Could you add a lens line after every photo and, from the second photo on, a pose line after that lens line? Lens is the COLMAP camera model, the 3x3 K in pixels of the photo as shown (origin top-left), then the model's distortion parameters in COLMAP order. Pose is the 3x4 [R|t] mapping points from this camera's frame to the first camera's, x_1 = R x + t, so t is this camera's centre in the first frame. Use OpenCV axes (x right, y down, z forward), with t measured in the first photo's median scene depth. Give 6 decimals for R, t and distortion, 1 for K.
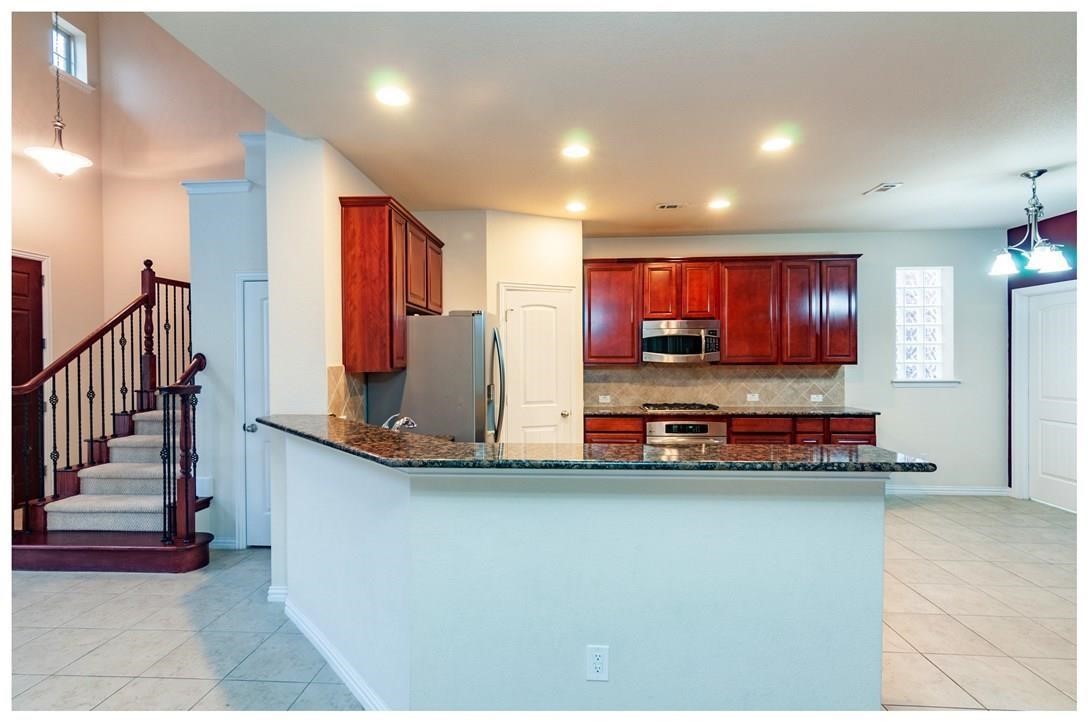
lens RADIAL K [[537.0, 0, 517.3], [0, 537.0, 357.1], [0, 0, 1]] dist [-0.013087, 0.001968]
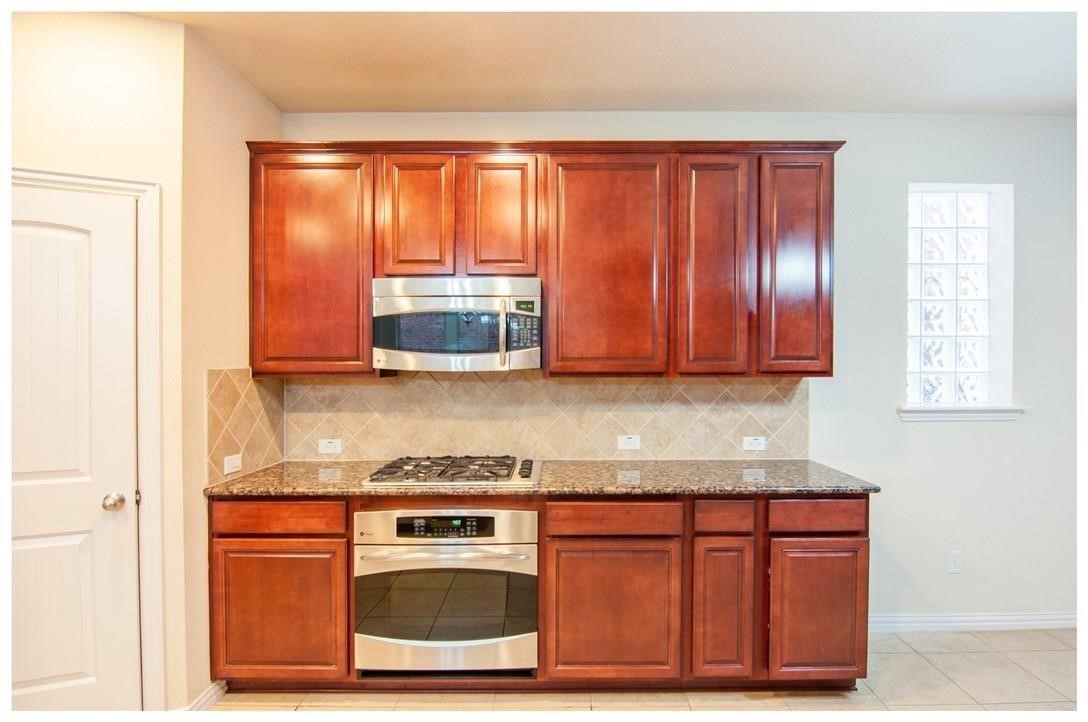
lens RADIAL K [[537.0, 0, 553.0], [0, 537.0, 367.2], [0, 0, 1]] dist [-0.013087, 0.001968]
pose [[0.996986, 0.003501, 0.077501, 0.345357], [-0.004474, 0.999913, 0.012382, 0.000530], [-0.077451, -0.012691, 0.996915, 0.534901]]
